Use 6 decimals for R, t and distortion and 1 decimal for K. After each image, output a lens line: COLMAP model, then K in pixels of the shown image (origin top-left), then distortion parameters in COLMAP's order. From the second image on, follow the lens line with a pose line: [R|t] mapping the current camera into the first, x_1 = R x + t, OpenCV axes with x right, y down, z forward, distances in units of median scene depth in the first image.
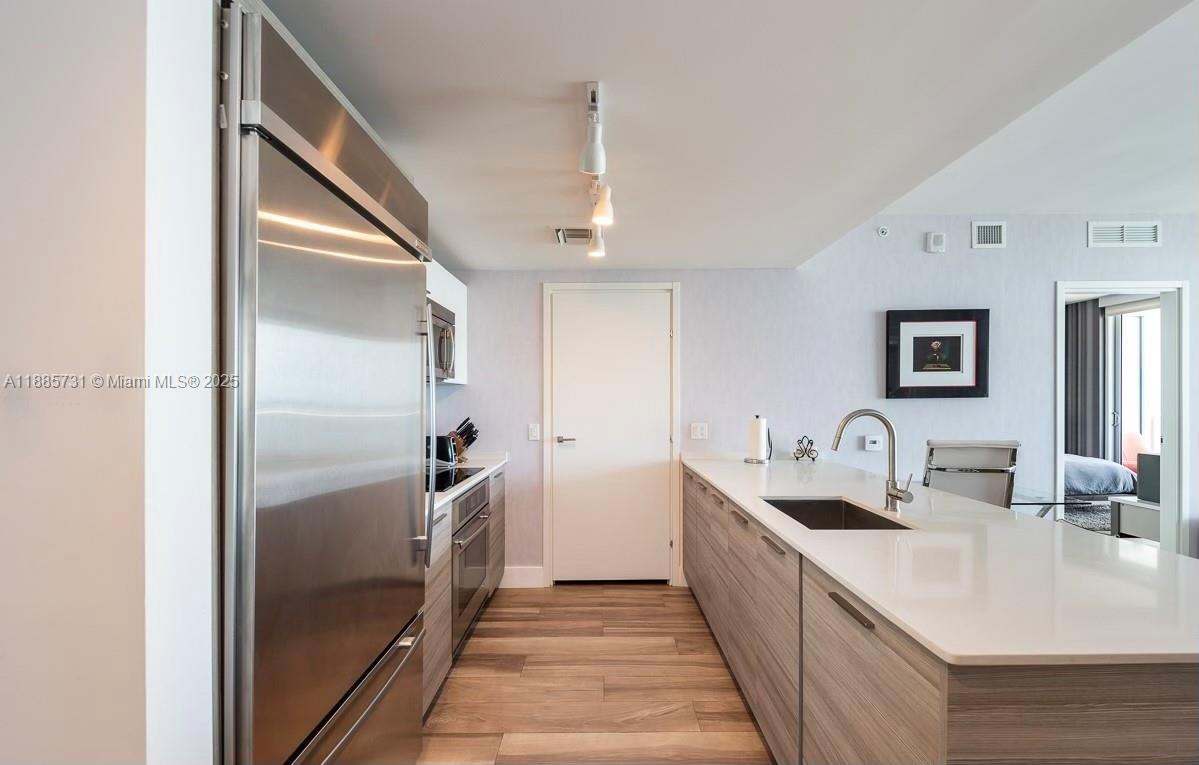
lens RADIAL K [[467.2, 0, 613.3], [0, 467.2, 400.2], [0, 0, 1]] dist [0.004515, -0.000862]
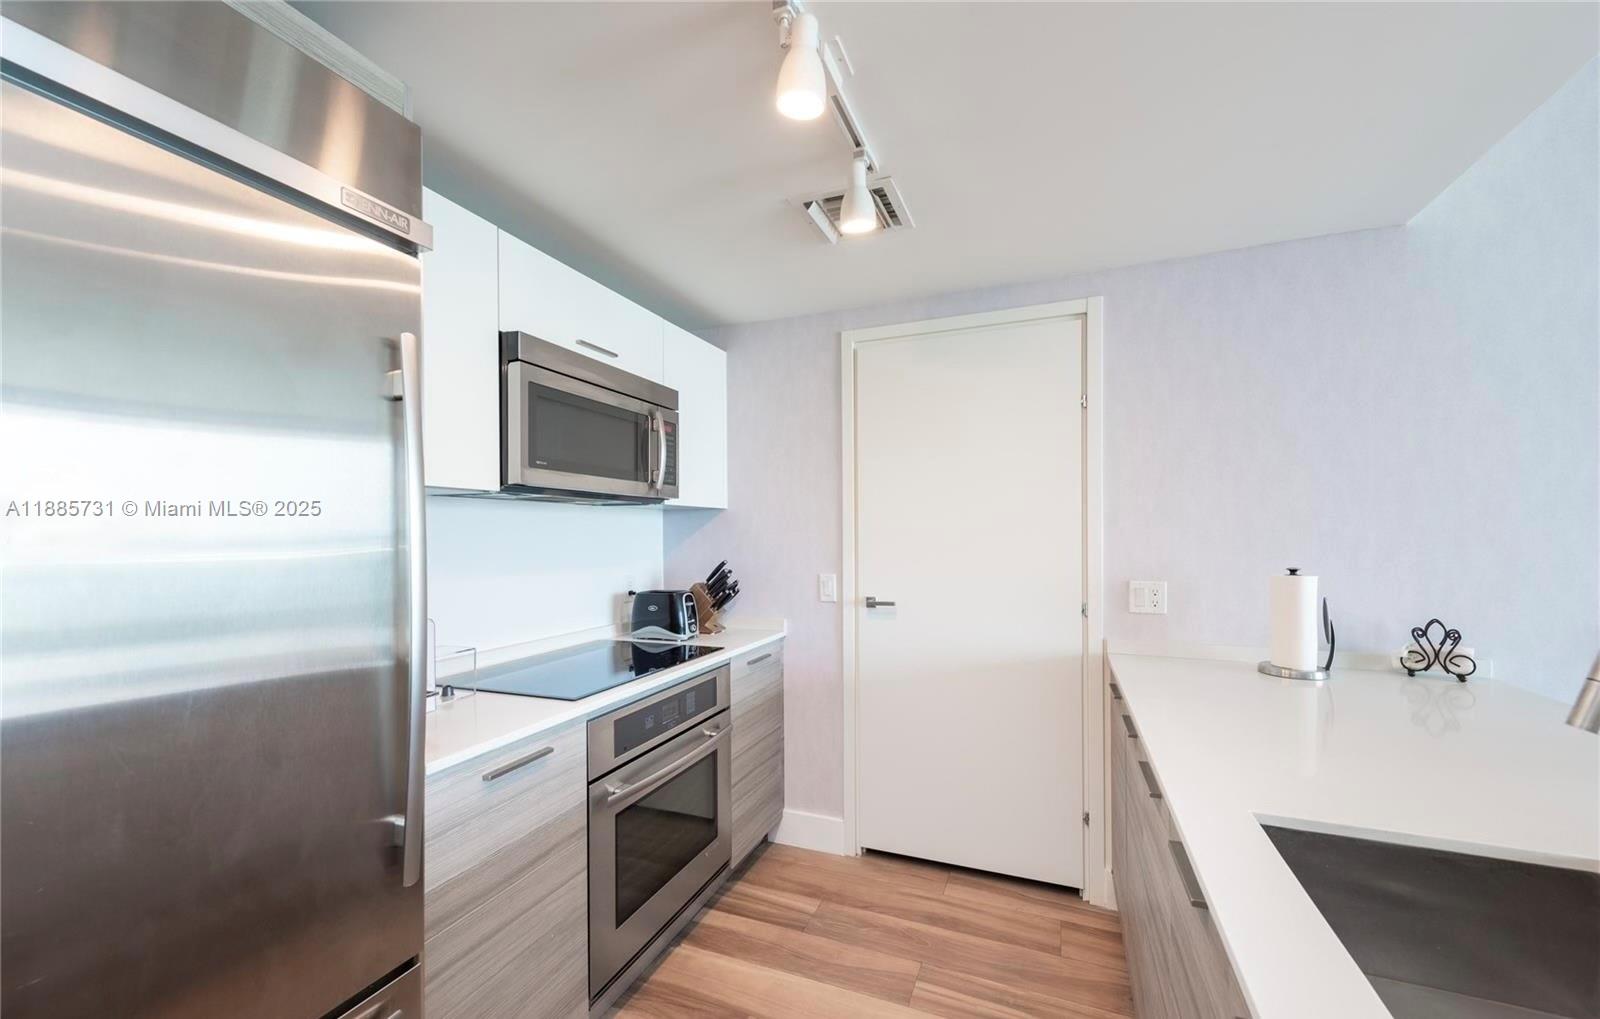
lens RADIAL K [[623.4, 0, 806.2], [0, 623.4, 532.1], [0, 0, 1]] dist [0.004515, -0.000862]
pose [[0.923228, -0.001622, -0.384248, 0.106327], [0.000829, 0.999997, -0.002230, -0.000164], [0.384251, 0.001740, 0.923227, 0.267673]]
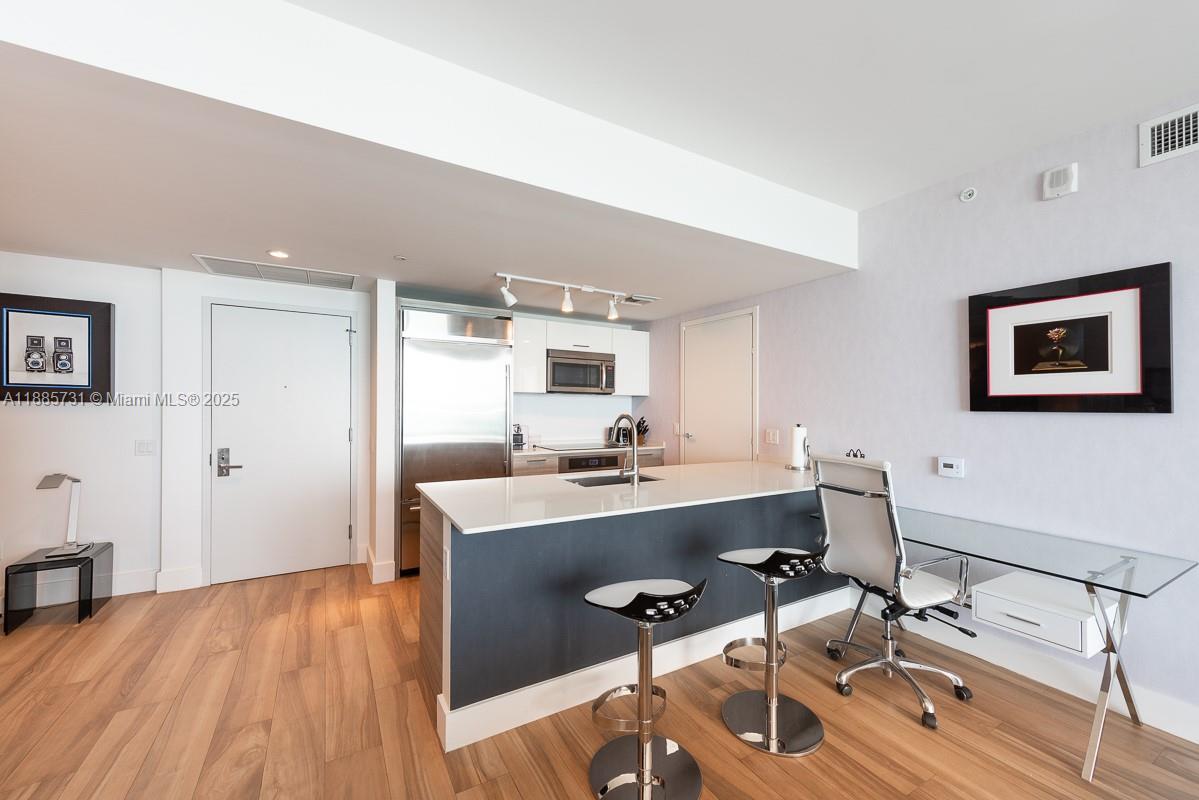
lens RADIAL K [[484.9, 0, 603.2], [0, 484.9, 405.9], [0, 0, 1]] dist [-0.000170, -0.000577]
pose [[0.488280, 0.013920, -0.872576, 1.004647], [-0.012965, 0.999878, 0.008695, -0.011459], [0.872590, 0.007067, 0.488401, 0.089748]]
